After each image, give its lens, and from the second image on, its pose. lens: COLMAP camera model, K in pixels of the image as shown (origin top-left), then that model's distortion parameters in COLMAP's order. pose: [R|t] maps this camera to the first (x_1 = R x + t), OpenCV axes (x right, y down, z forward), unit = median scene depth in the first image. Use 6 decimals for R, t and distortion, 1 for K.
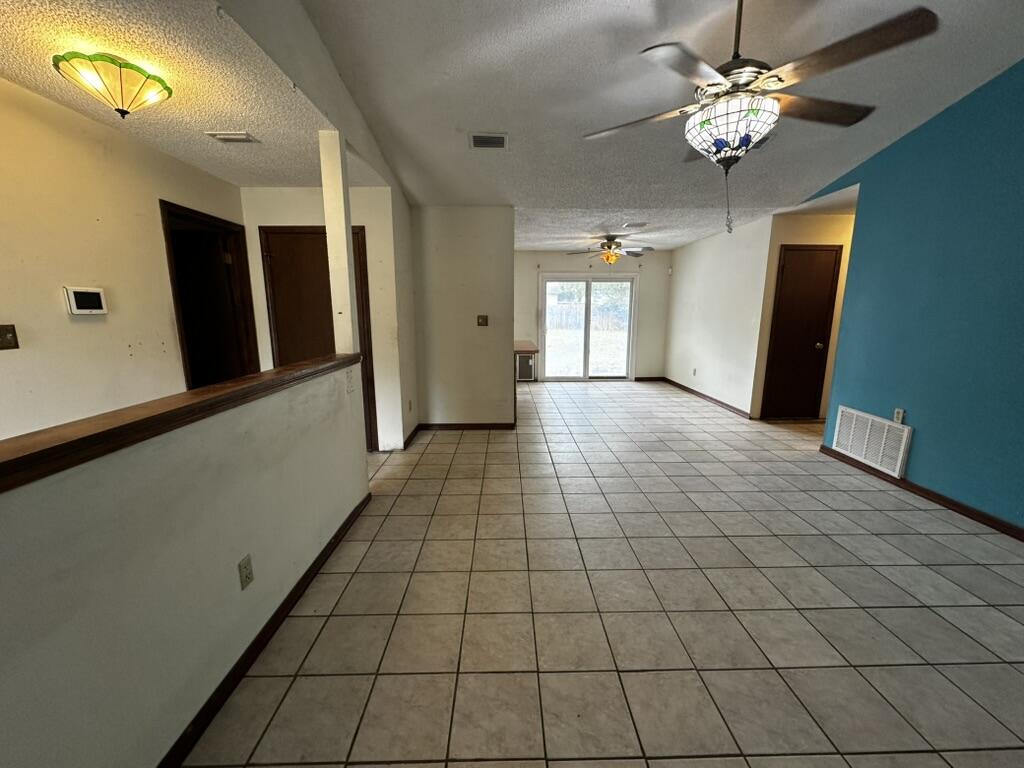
lens RADIAL K [[407.7, 0, 512.0], [0, 407.7, 384.0], [0, 0, 1]] dist [-0.001966, 0.000488]
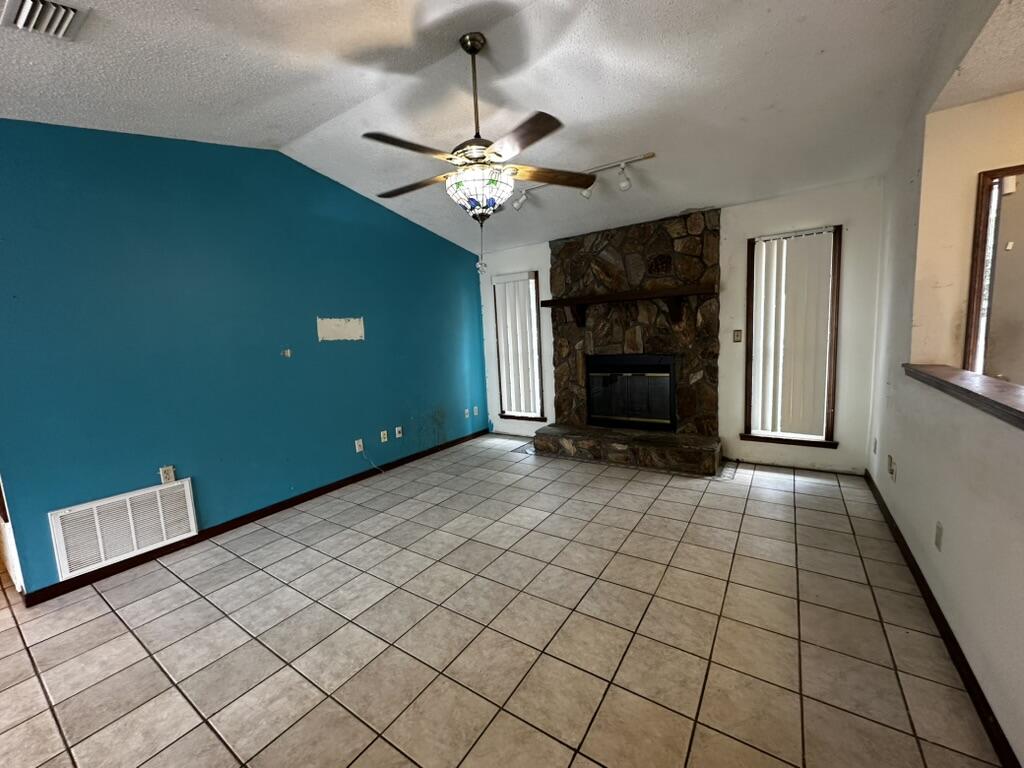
lens RADIAL K [[407.7, 0, 512.0], [0, 407.7, 384.0], [0, 0, 1]] dist [-0.001966, 0.000488]
pose [[-0.818750, -0.025139, 0.573599, -0.170086], [0.156734, 0.951310, 0.265413, -0.247830], [-0.552342, 0.307210, -0.774945, 1.341371]]
